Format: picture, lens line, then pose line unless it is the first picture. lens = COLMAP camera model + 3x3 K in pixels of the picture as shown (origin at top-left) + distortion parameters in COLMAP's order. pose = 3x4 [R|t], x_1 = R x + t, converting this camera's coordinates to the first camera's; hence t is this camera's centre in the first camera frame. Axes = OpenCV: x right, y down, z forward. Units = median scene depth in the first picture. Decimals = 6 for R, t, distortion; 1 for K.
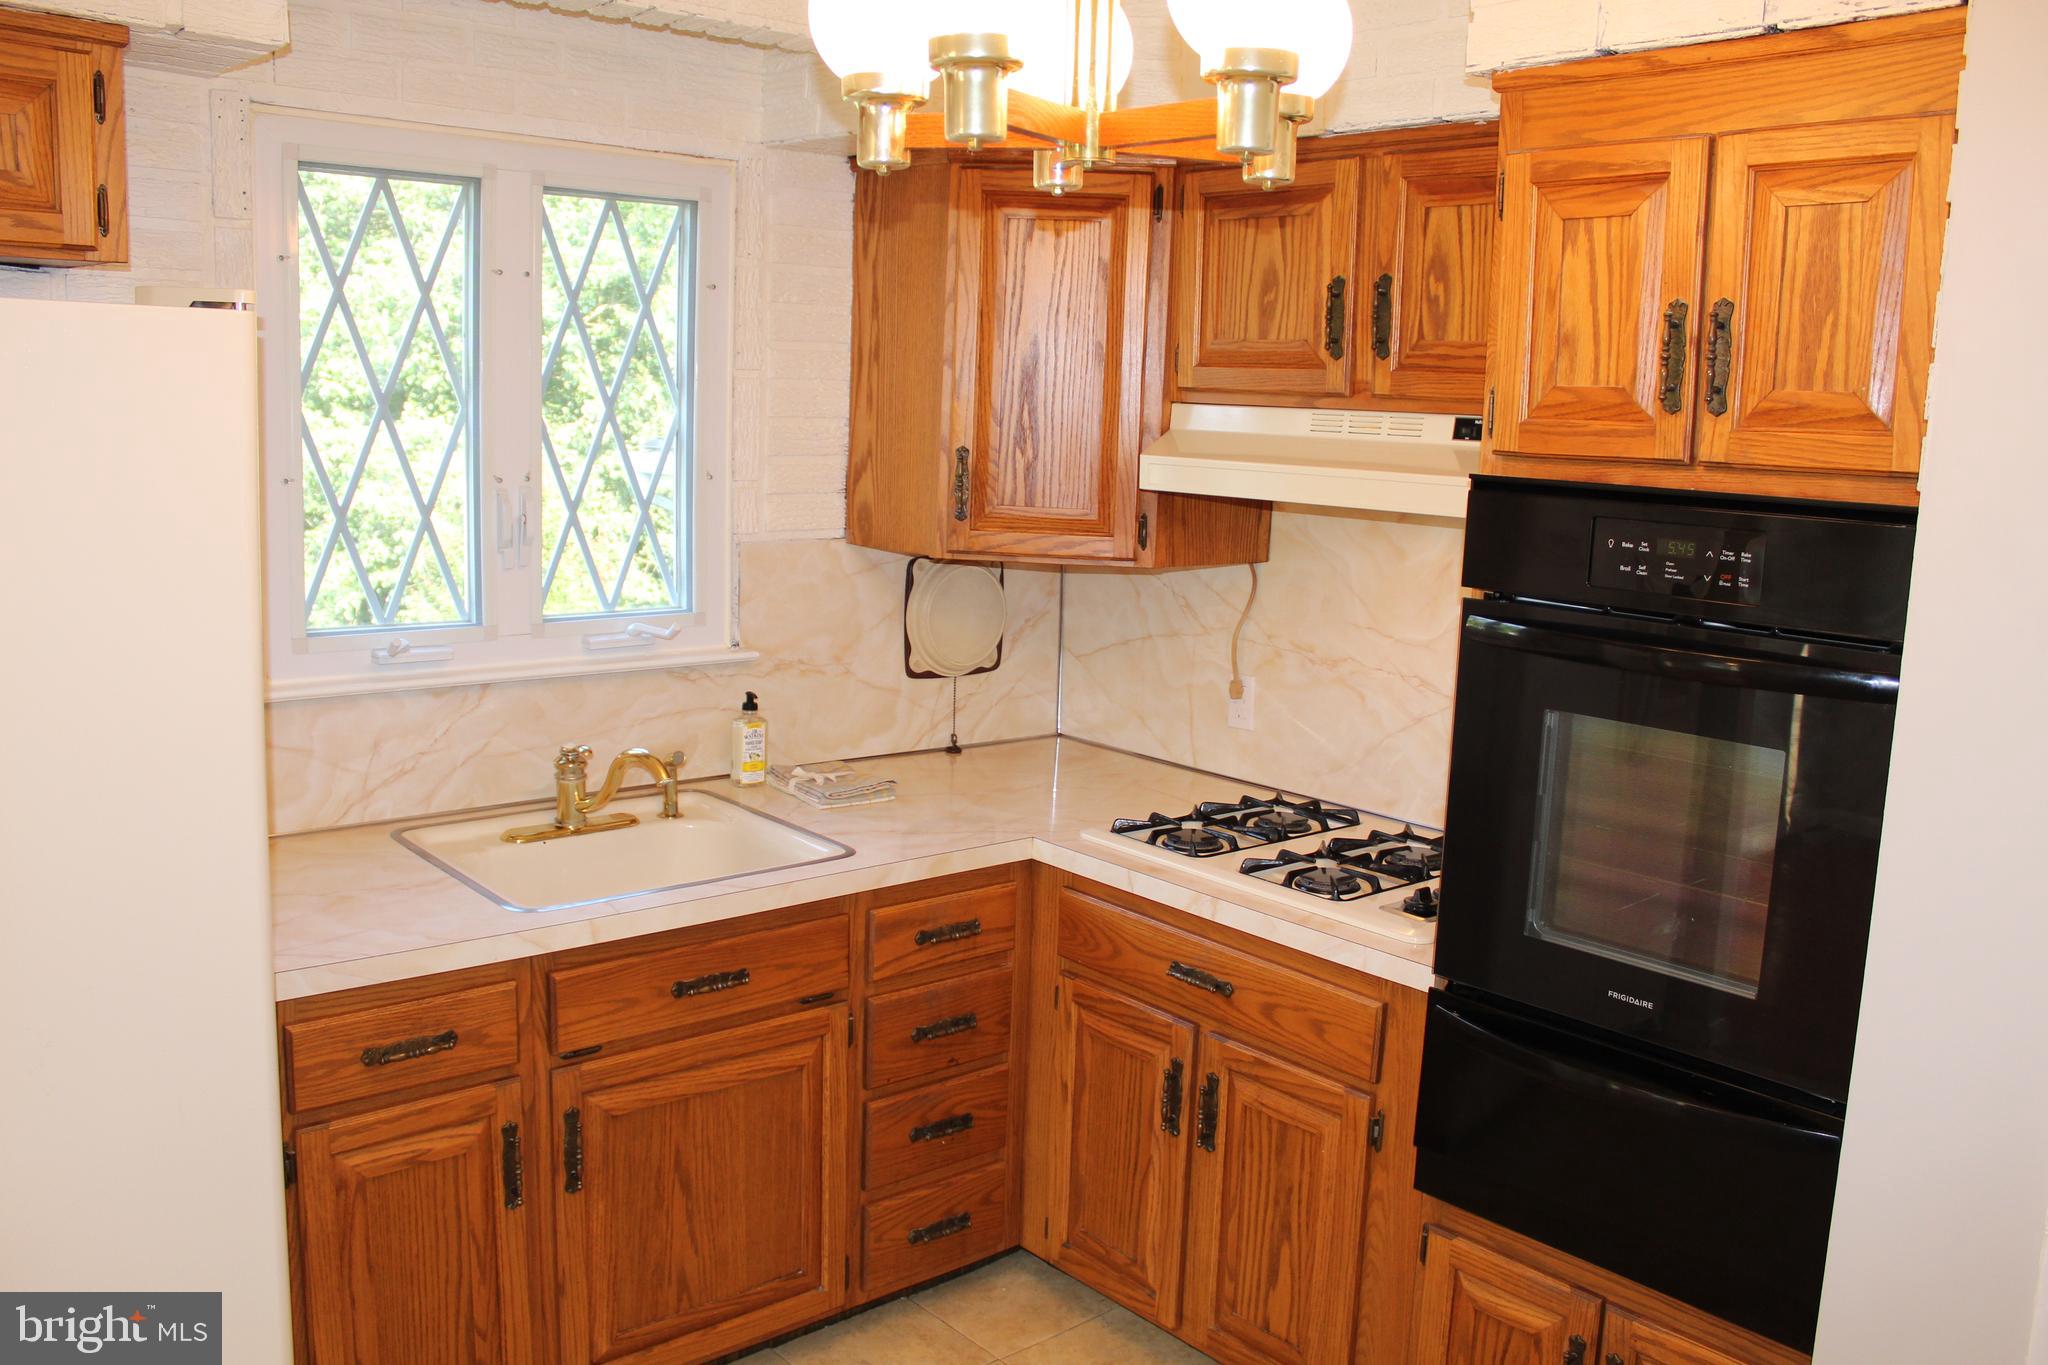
lens RADIAL K [[1718.1, 0, 1024.0], [0, 1718.1, 682.5], [0, 0, 1]] dist [-0.158972, 0.144992]
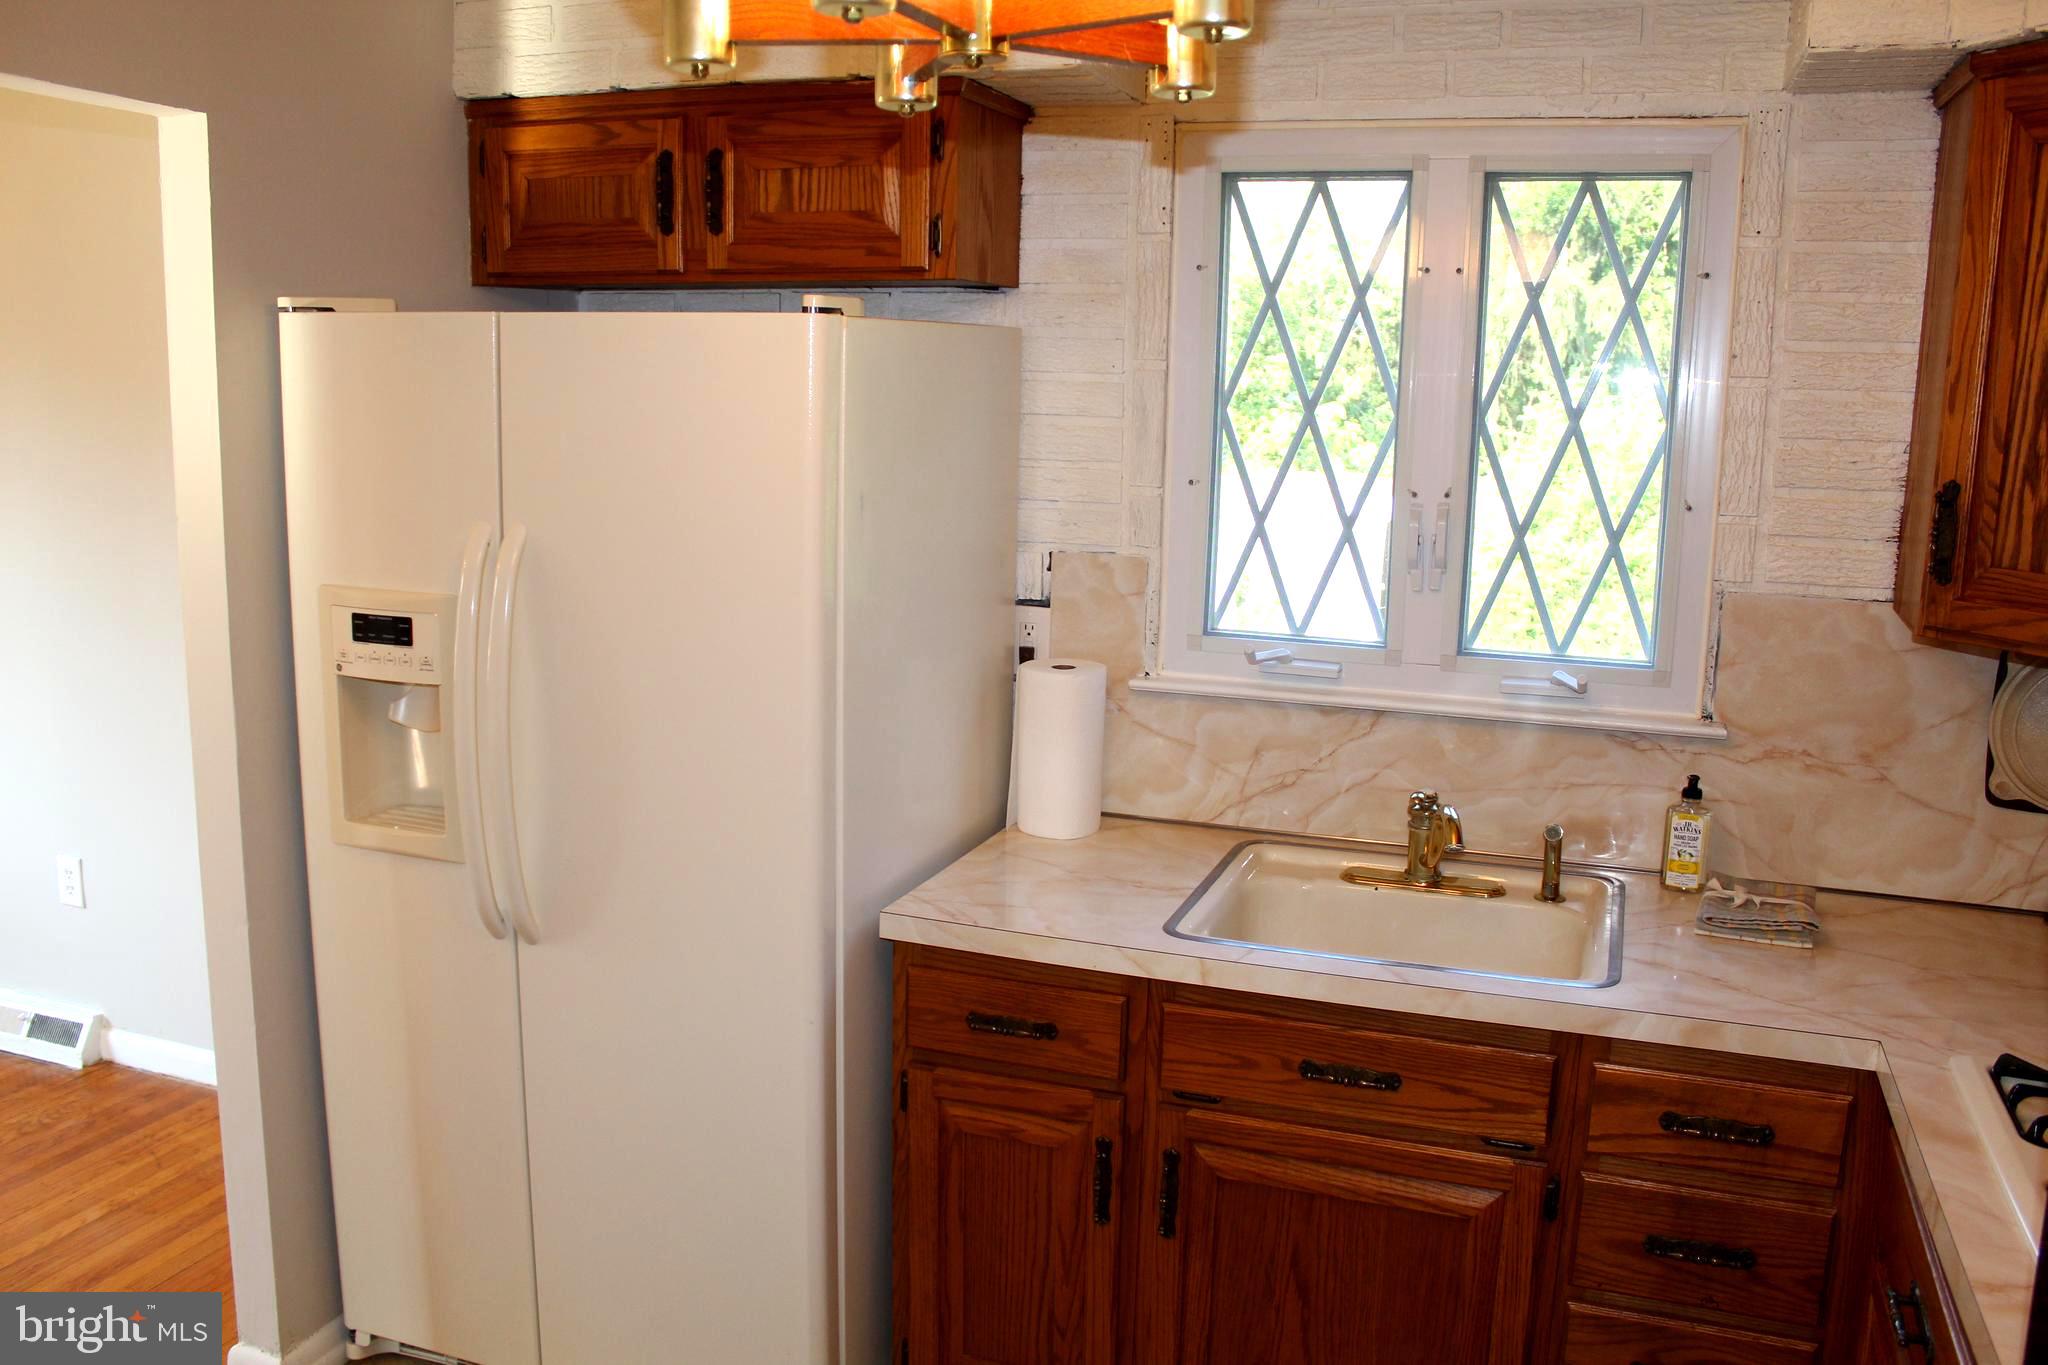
lens RADIAL K [[1718.1, 0, 1024.0], [0, 1718.1, 682.5], [0, 0, 1]] dist [-0.158972, 0.144992]
pose [[0.486477, 0.126284, -0.864518, 0.413215], [-0.148542, 0.987048, 0.060596, -0.043846], [0.860973, 0.098939, 0.498935, 0.369476]]
